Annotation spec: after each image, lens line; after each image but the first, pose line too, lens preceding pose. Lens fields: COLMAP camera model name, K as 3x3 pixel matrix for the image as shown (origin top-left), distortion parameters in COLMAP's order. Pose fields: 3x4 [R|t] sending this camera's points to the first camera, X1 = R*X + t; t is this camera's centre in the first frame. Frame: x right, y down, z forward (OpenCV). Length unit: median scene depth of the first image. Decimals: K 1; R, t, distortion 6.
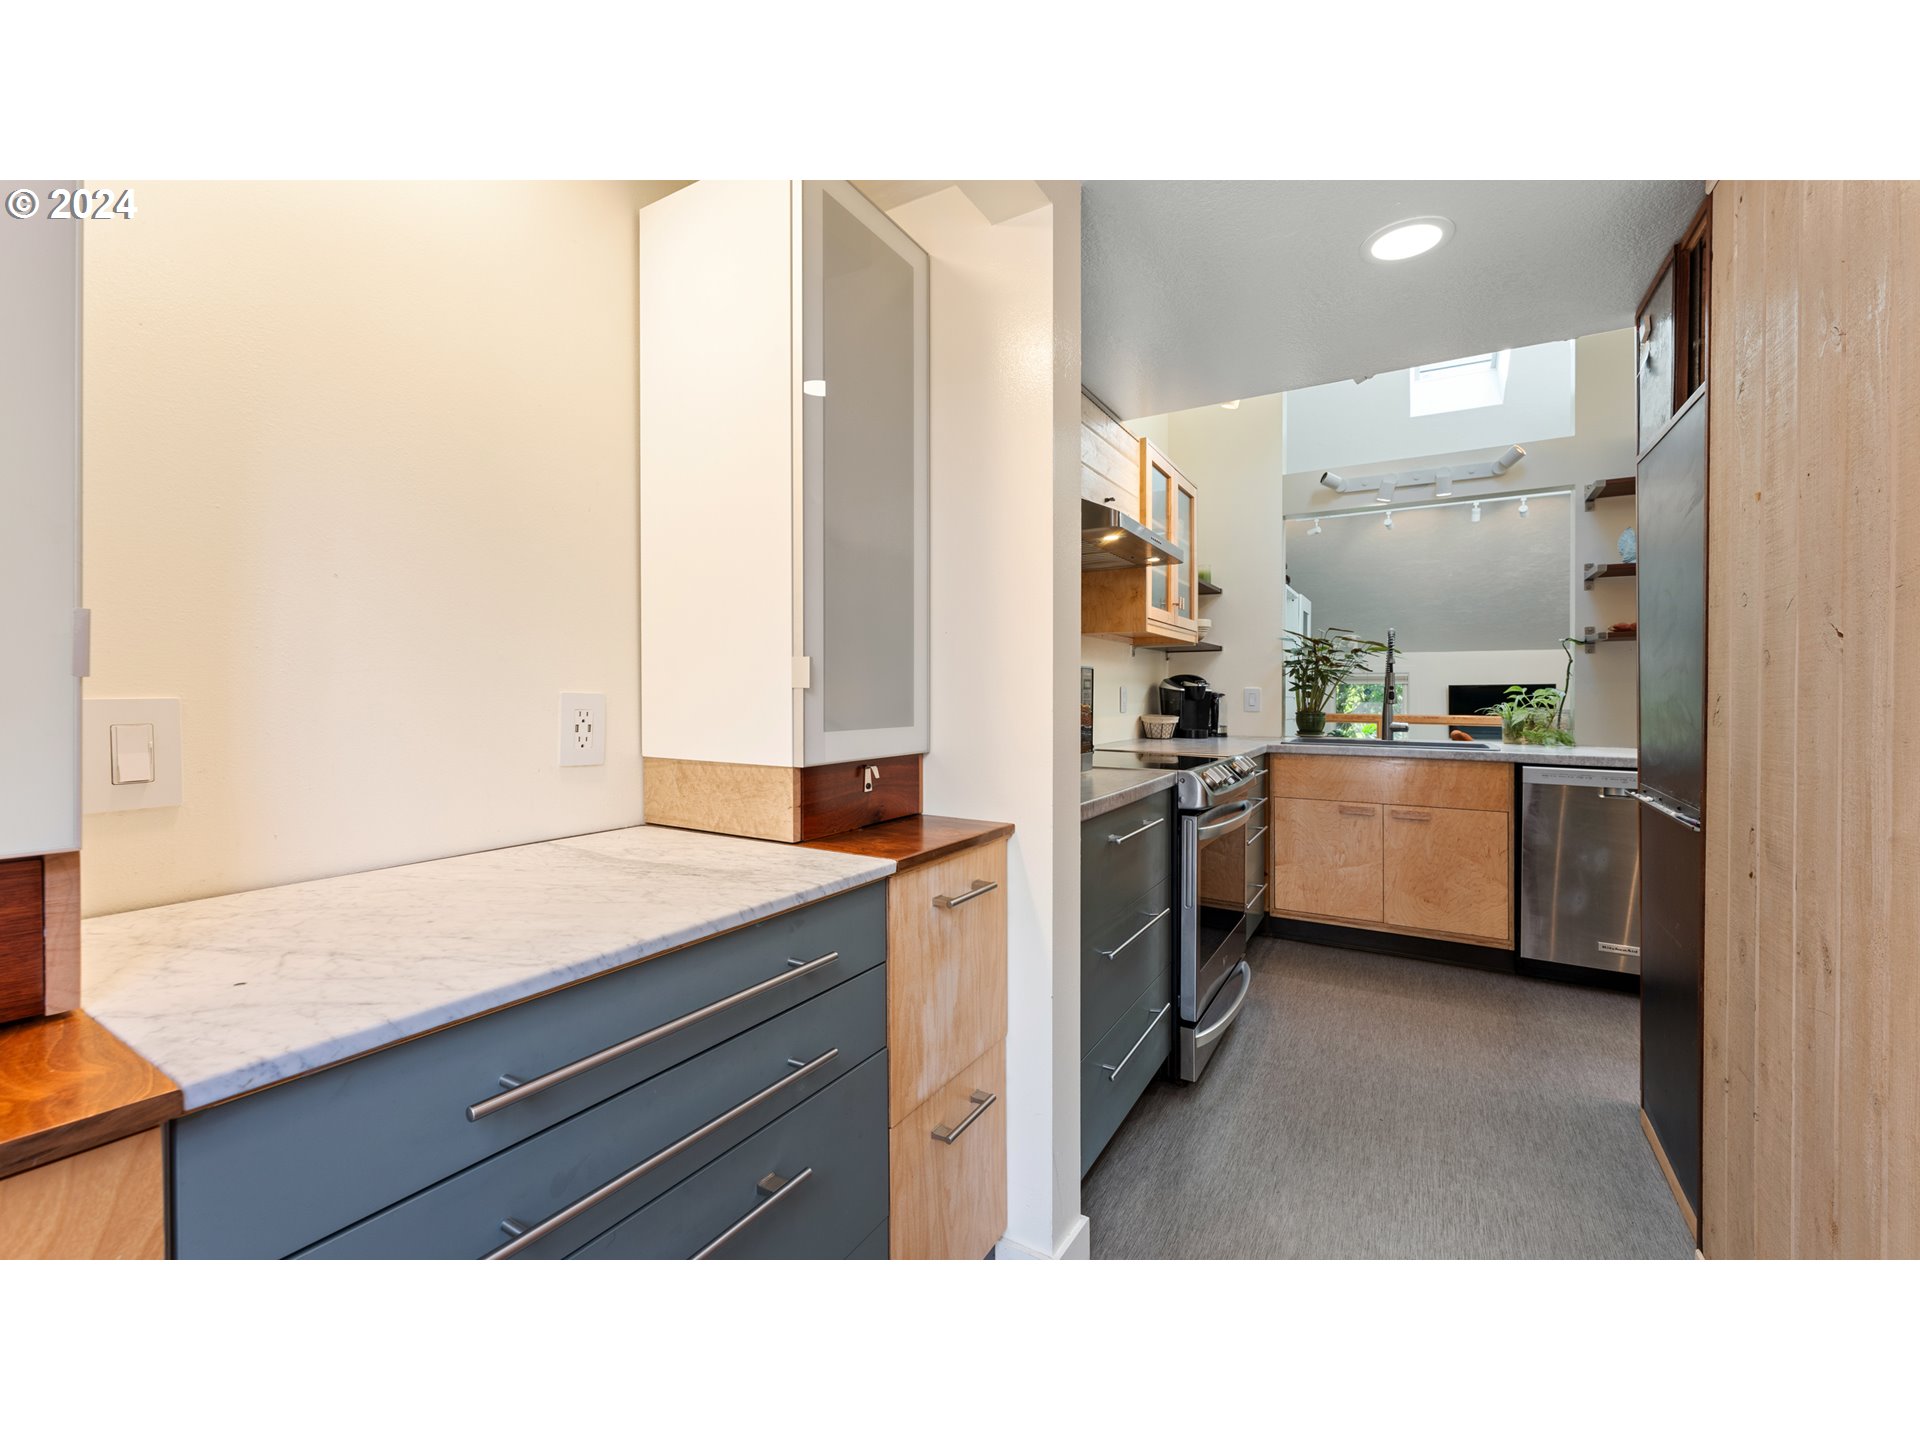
lens RADIAL K [[777.7, 0, 933.3], [0, 777.7, 688.2], [0, 0, 1]] dist [-0.000624, -0.000266]
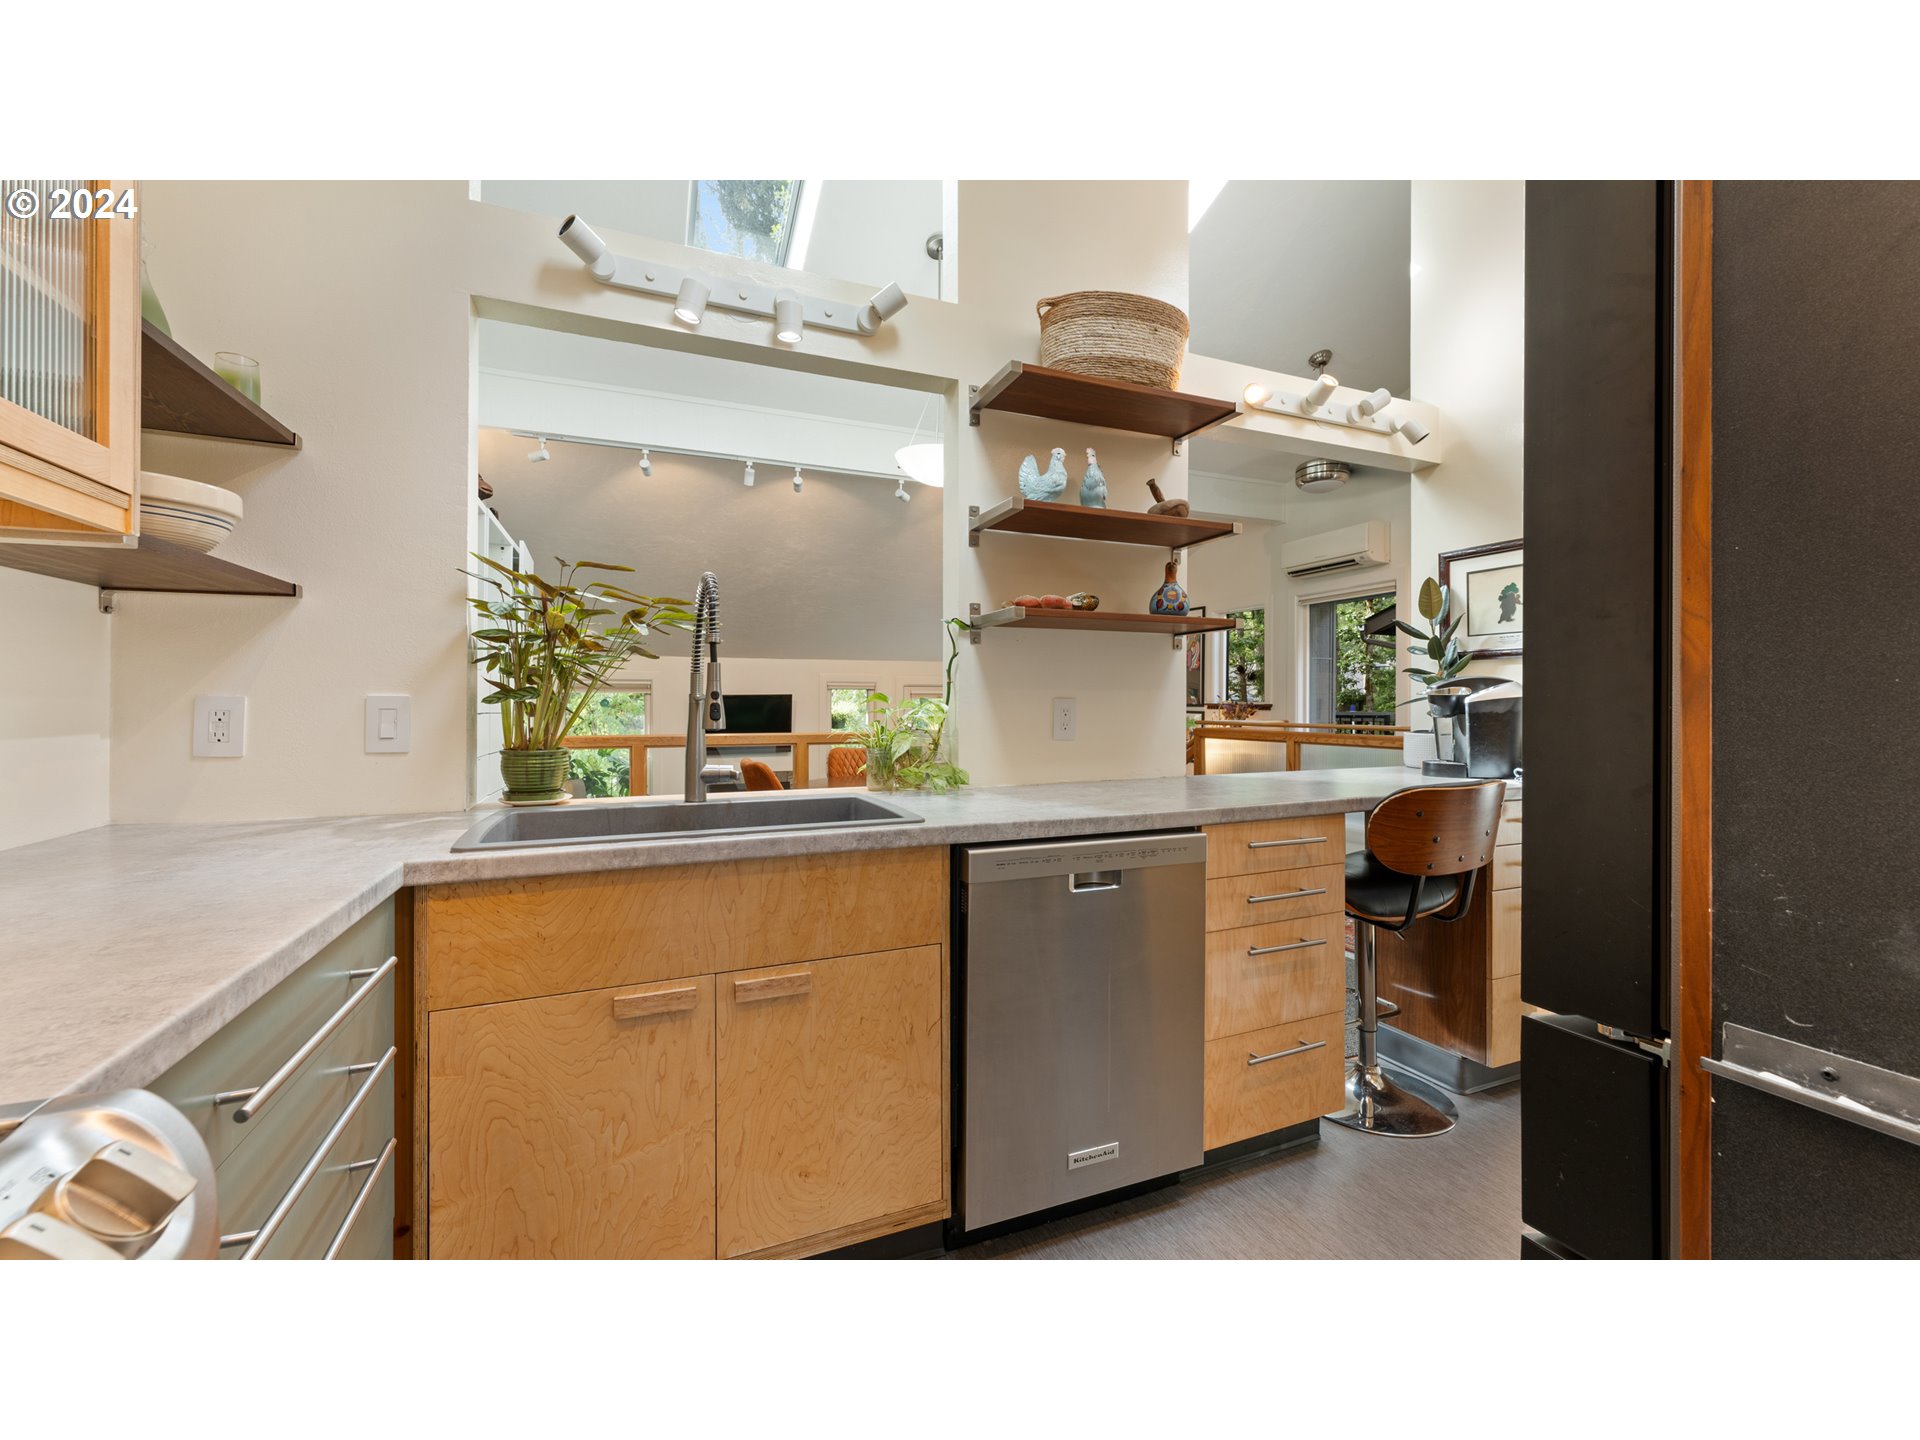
lens RADIAL K [[777.7, 0, 960.0], [0, 777.7, 700.6], [0, 0, 1]] dist [-0.000624, -0.000266]
pose [[0.575082, 0.001700, 0.818094, 0.268851], [-0.002927, 0.999996, -0.000020, 0.002203], [-0.818090, -0.002384, 0.575085, 0.561616]]
